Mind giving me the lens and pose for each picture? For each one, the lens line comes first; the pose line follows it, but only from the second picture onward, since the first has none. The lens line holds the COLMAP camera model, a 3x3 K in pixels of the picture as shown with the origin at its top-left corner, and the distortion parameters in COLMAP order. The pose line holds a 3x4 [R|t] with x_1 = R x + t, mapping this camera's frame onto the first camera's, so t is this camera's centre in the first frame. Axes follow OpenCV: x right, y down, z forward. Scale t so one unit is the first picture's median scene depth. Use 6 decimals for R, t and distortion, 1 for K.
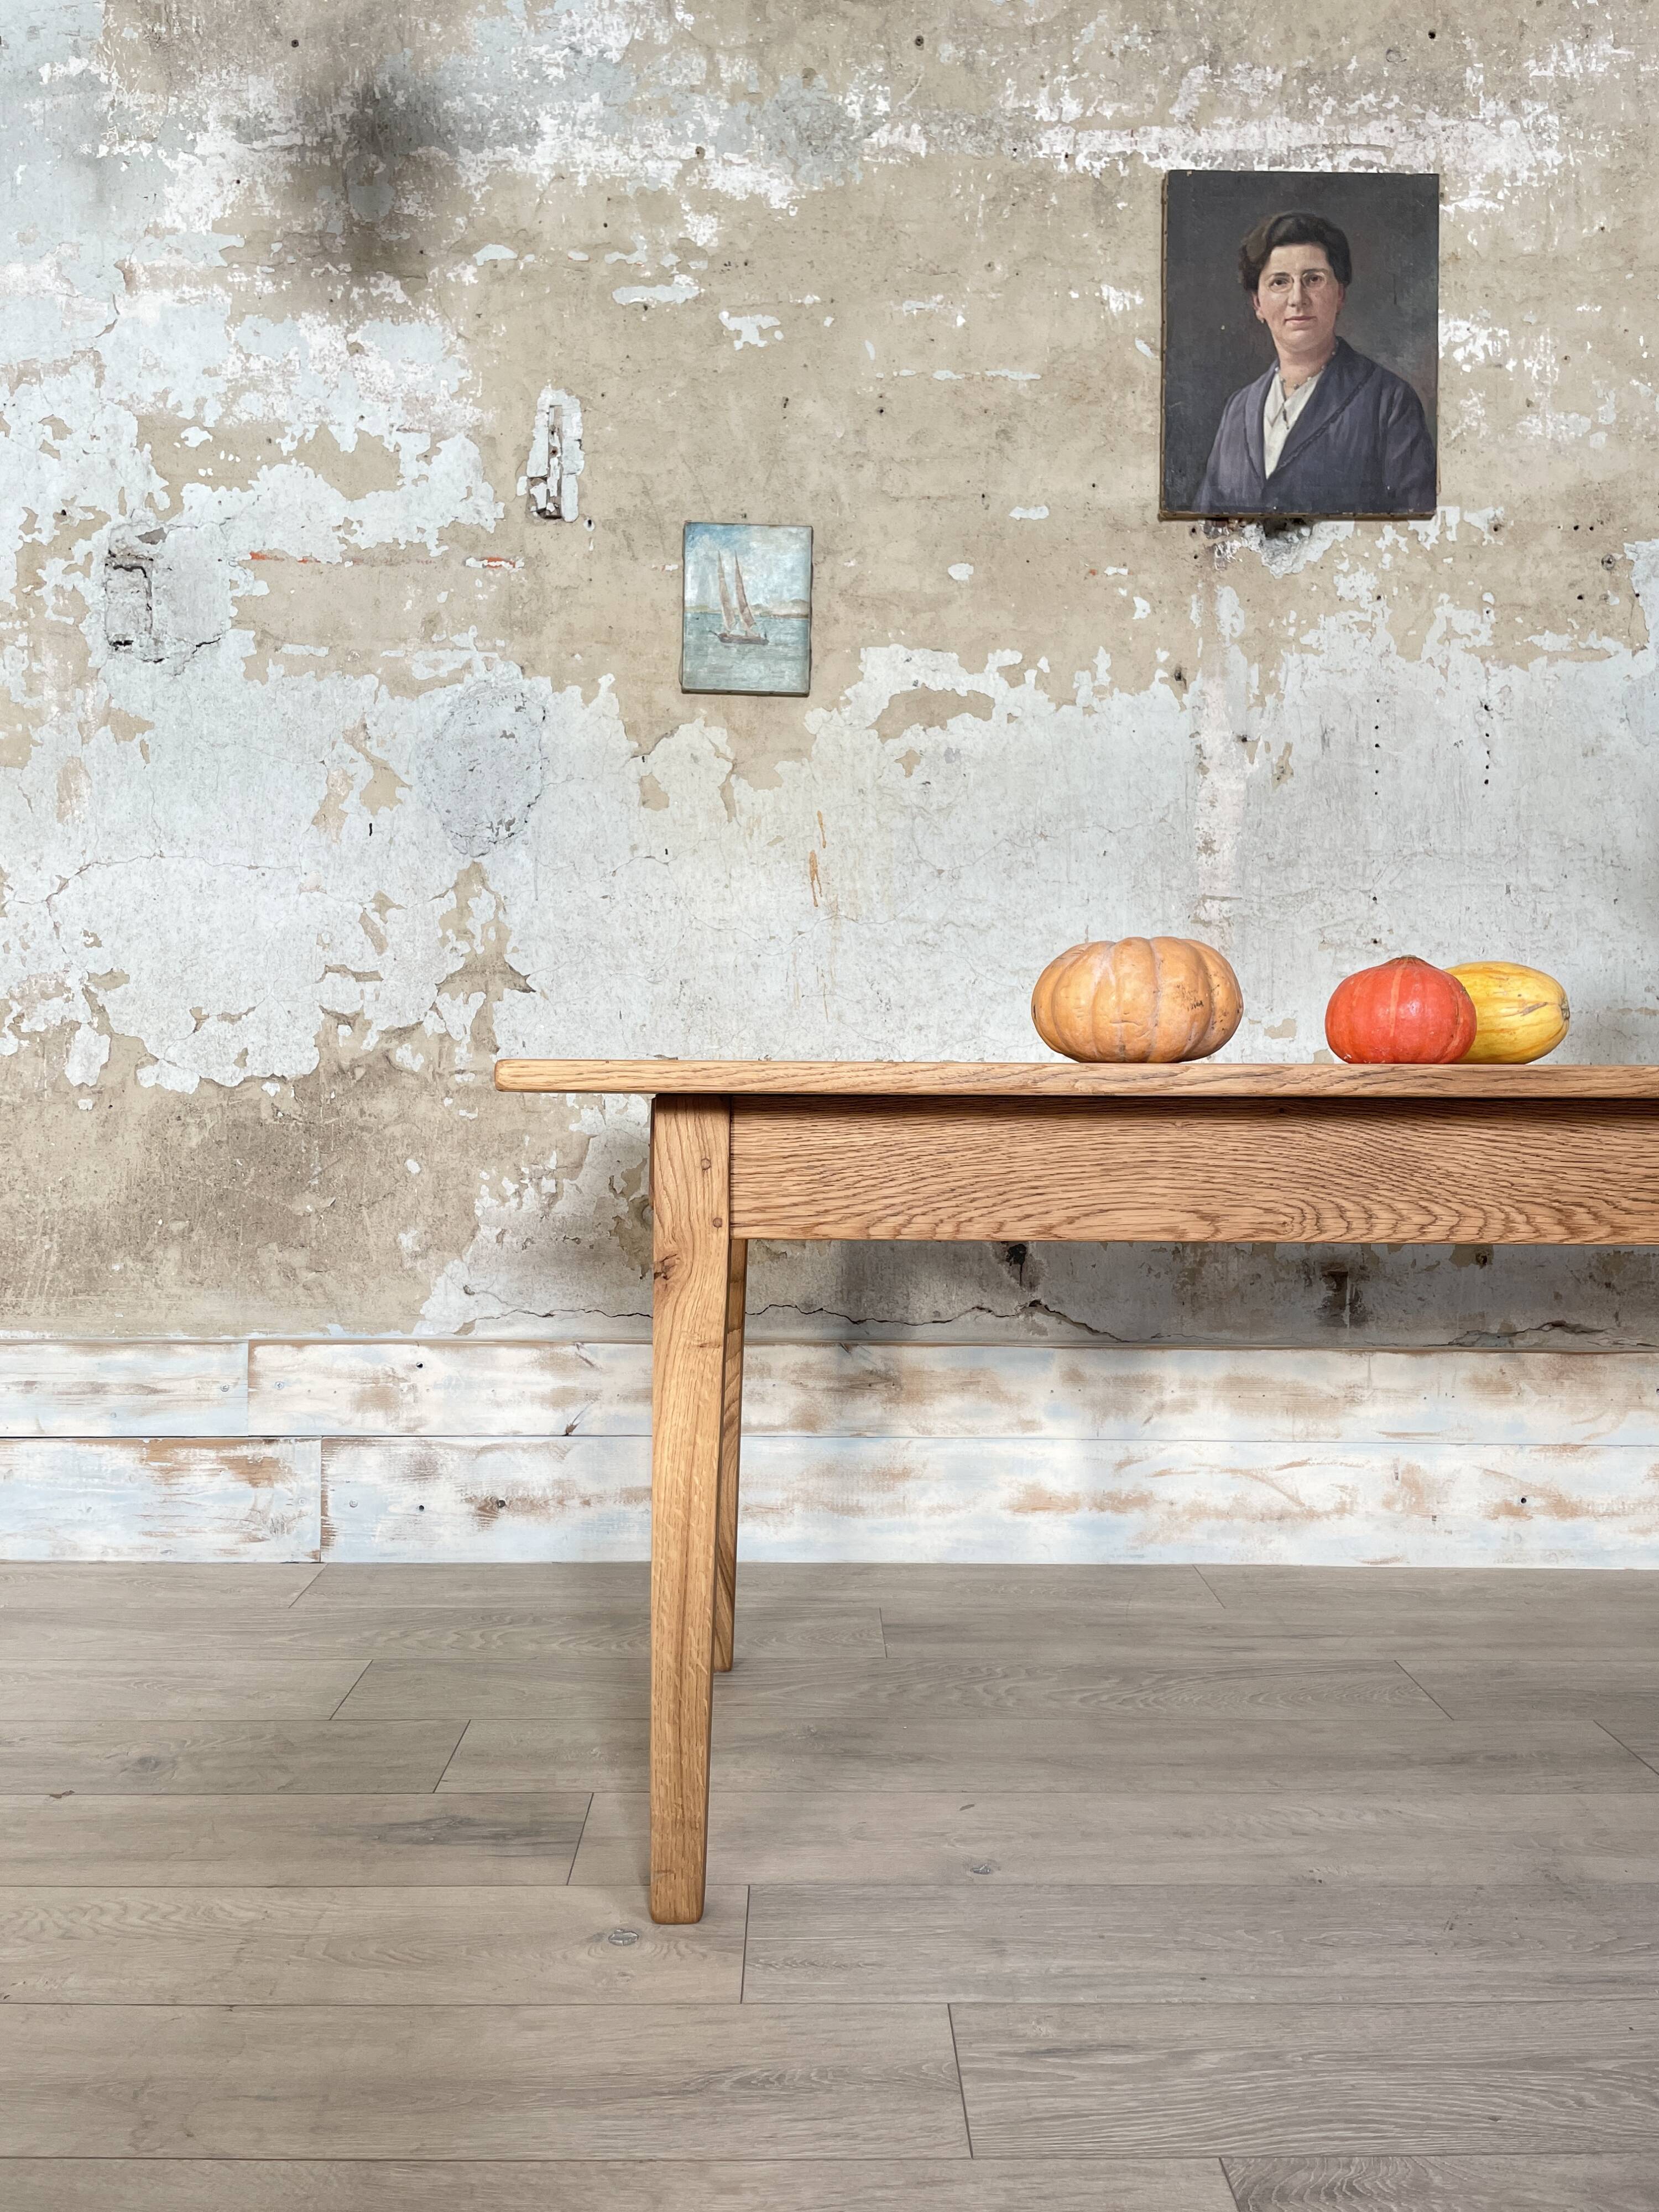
lens RADIAL K [[1669.2, 0, 822.8], [0, 1669.2, 1093.6], [0, 0, 1]] dist [0.087654, -0.112879]
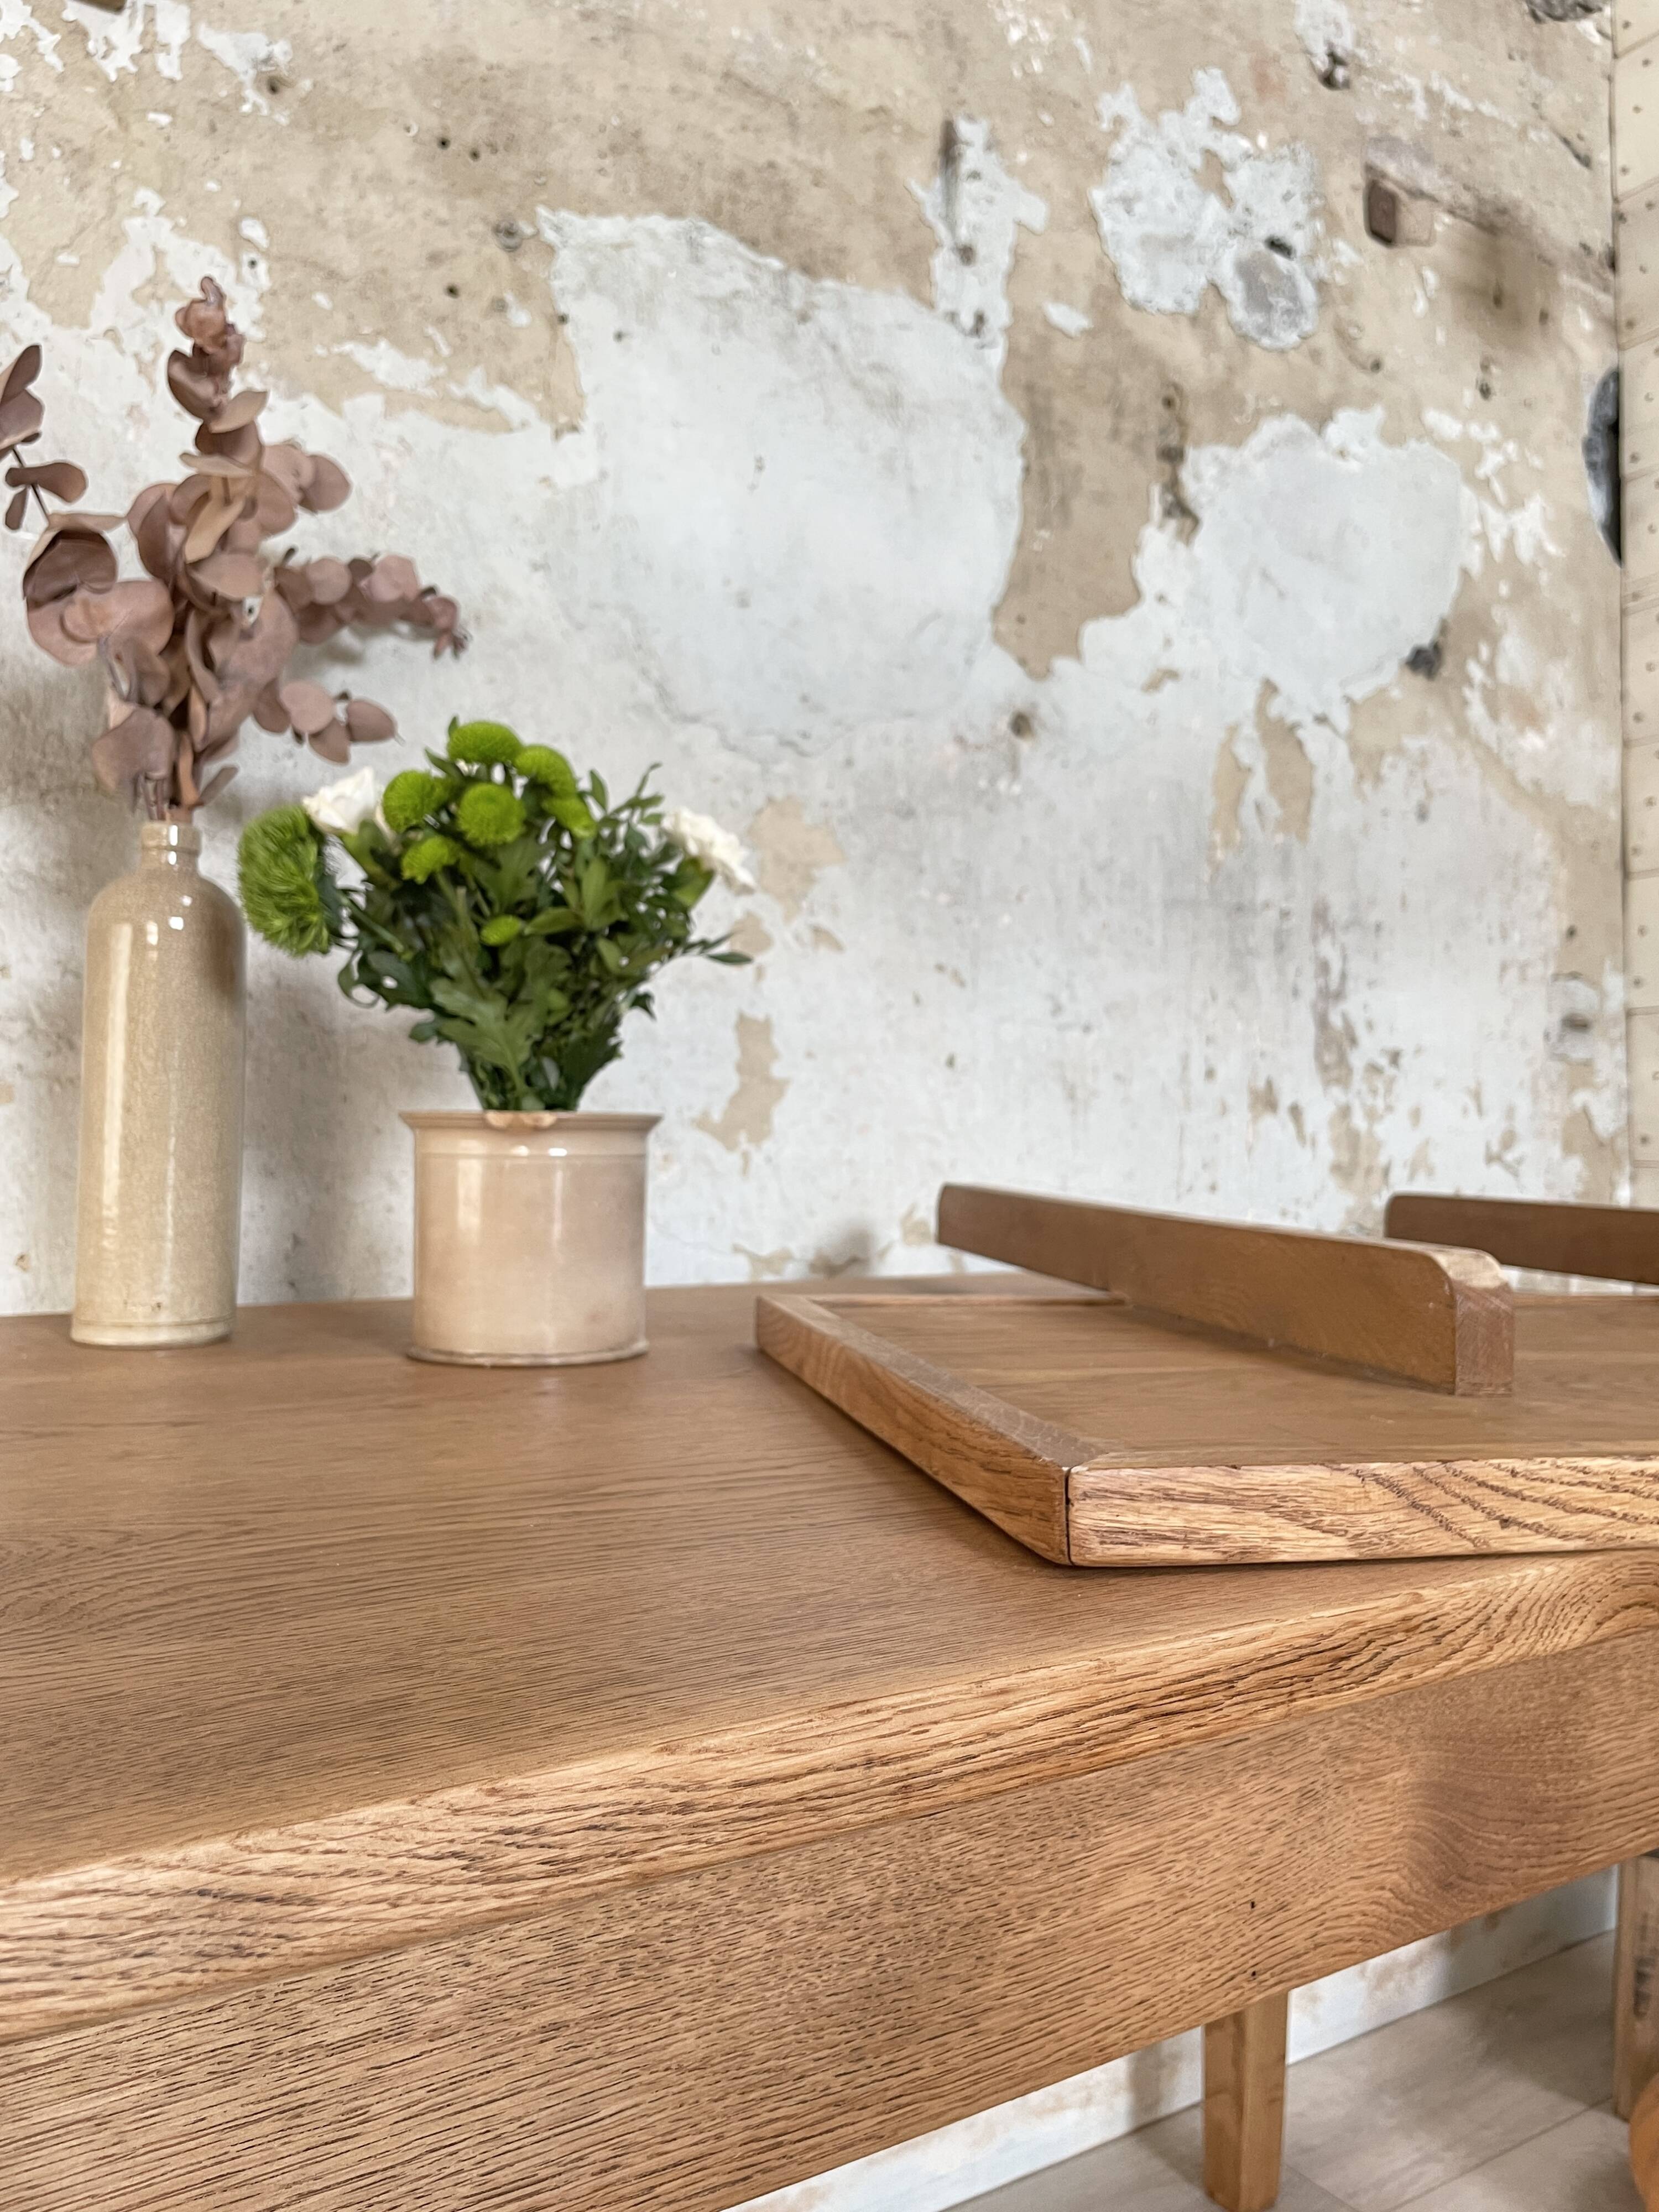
lens RADIAL K [[1687.5, 0, 833.8], [0, 1687.5, 1088.5], [0, 0, 1]] dist [0.088734, -0.118068]
pose [[0.837238, 0.021612, 0.546411, 0.281179], [0.000277, 0.999202, -0.039946, -0.051999], [-0.546839, 0.033595, 0.836564, 0.552819]]
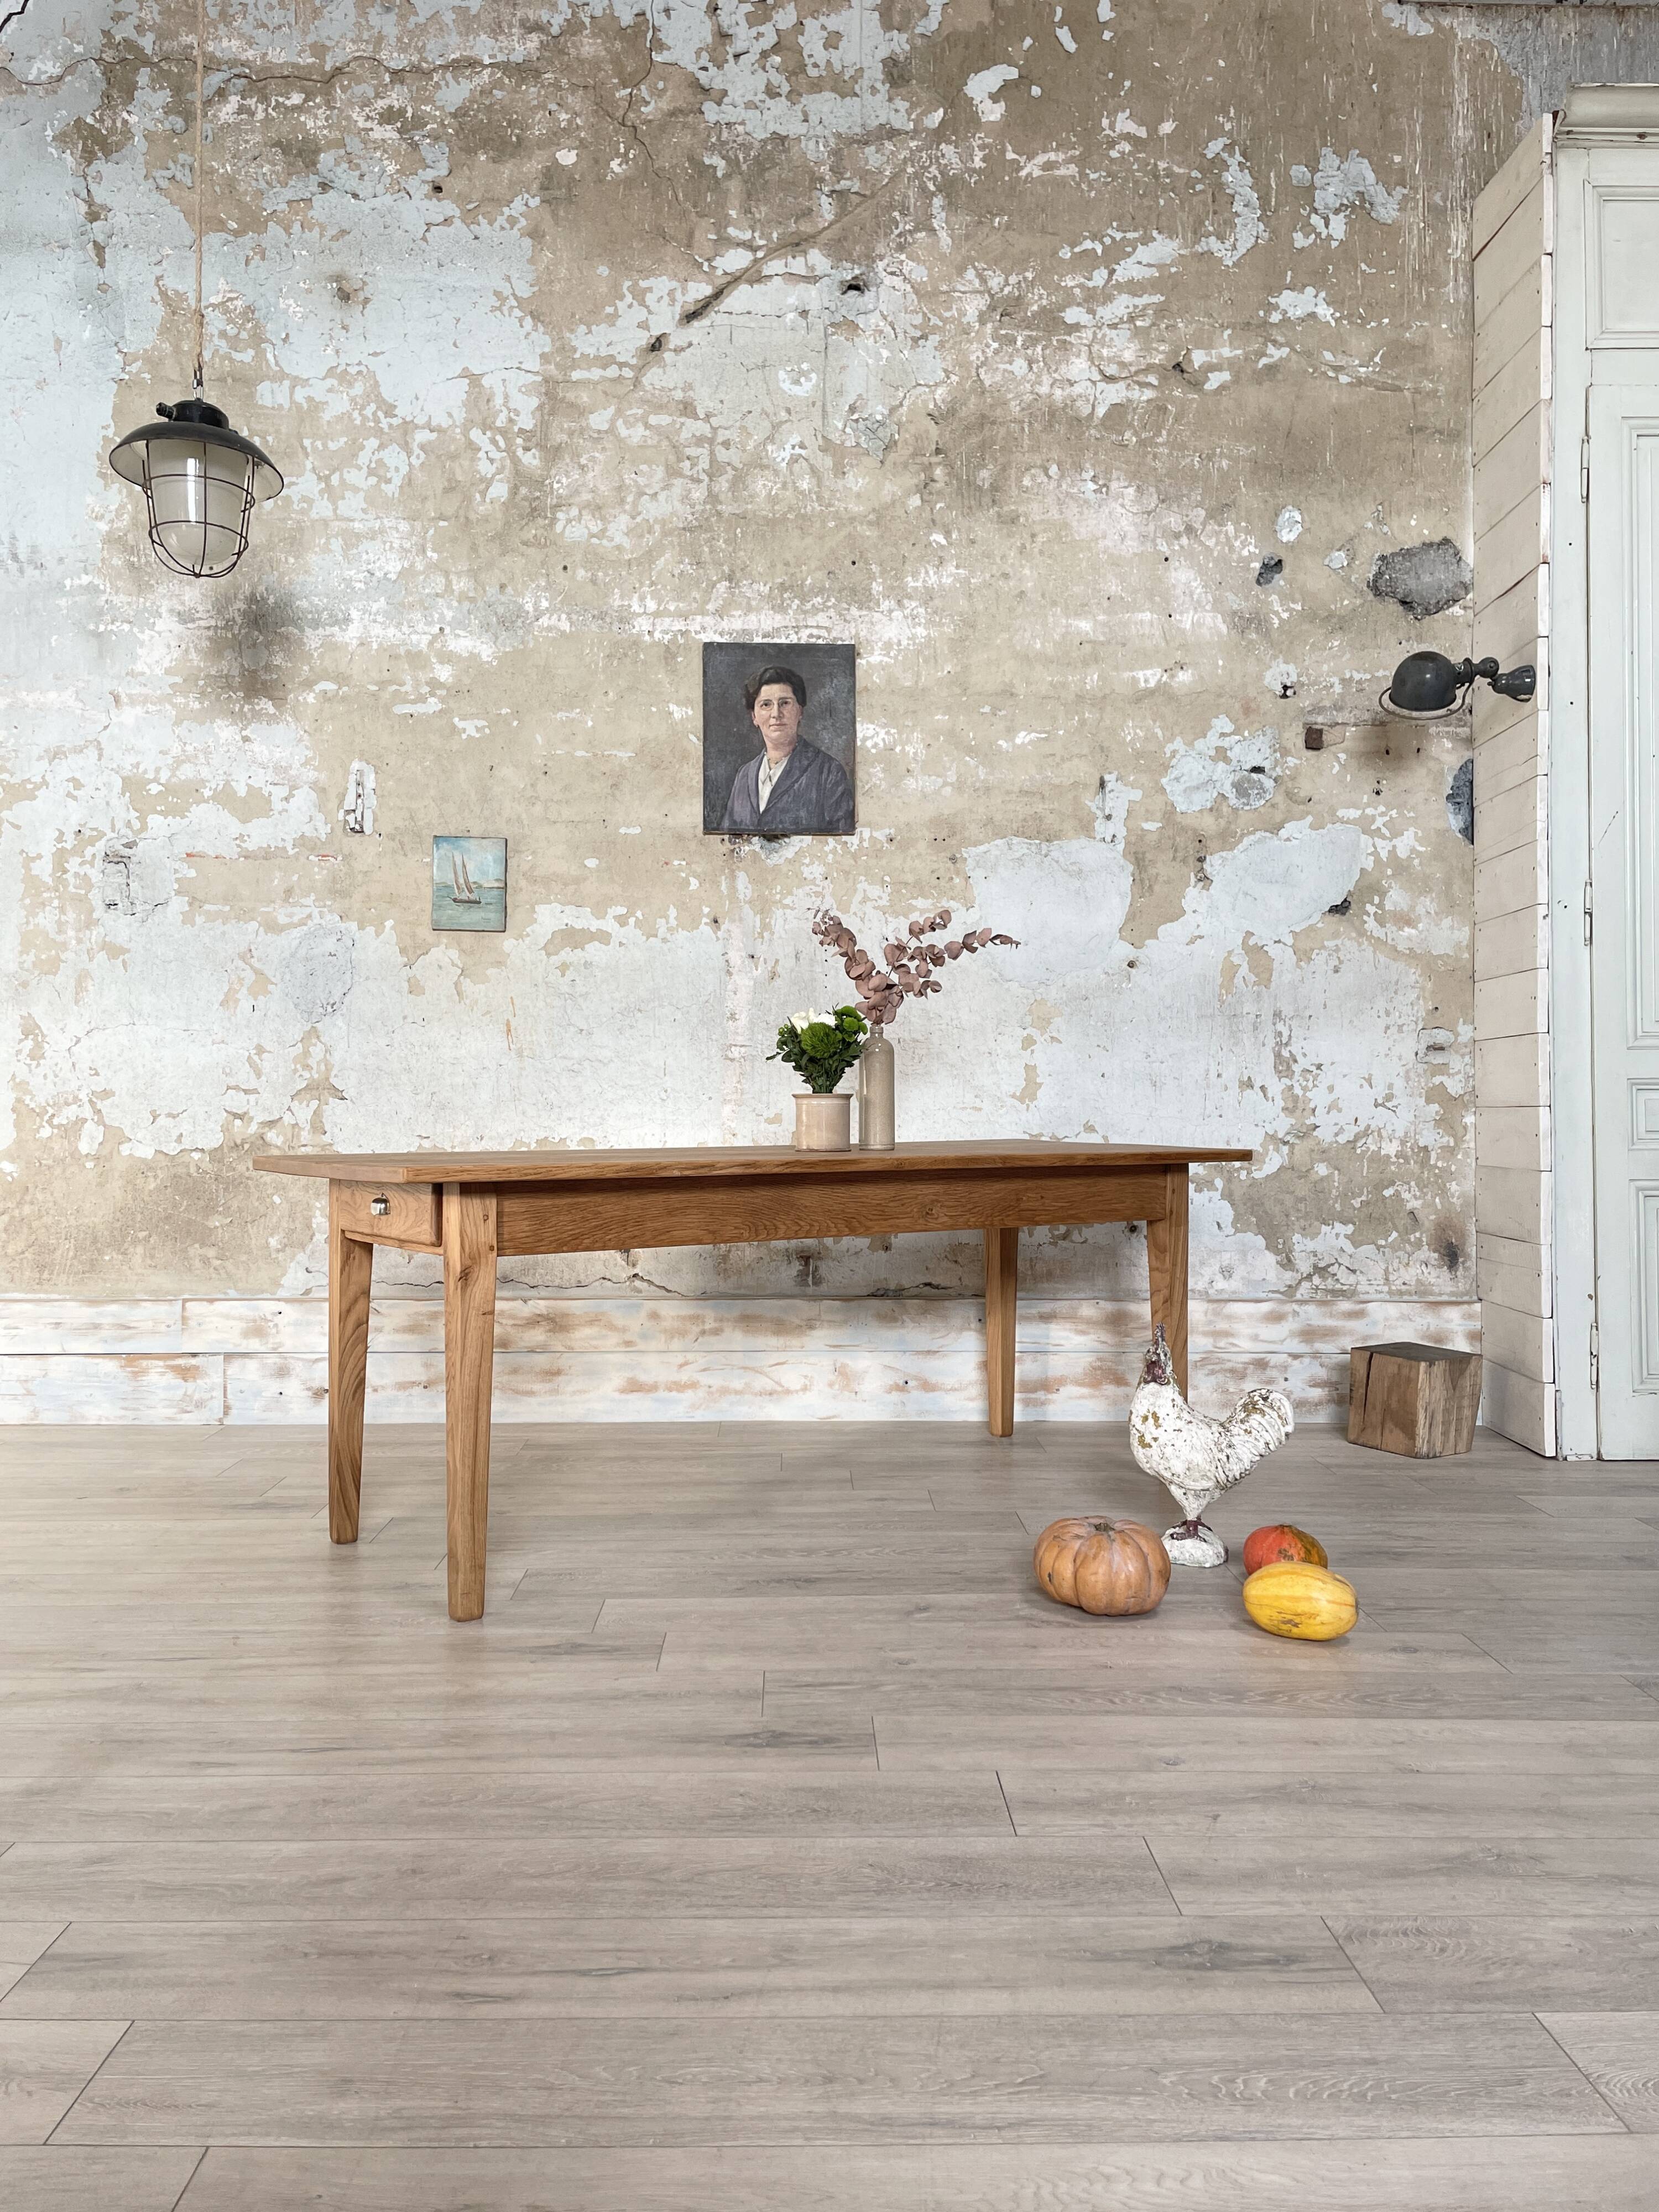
lens RADIAL K [[1687.5, 0, 831.6], [0, 1687.5, 1094.2], [0, 0, 1]] dist [0.088734, -0.118068]
pose [[0.999927, -0.003705, 0.011482, 0.314045], [0.003923, 0.999812, -0.018978, -0.030747], [-0.011410, 0.019022, 0.999754, -0.784114]]
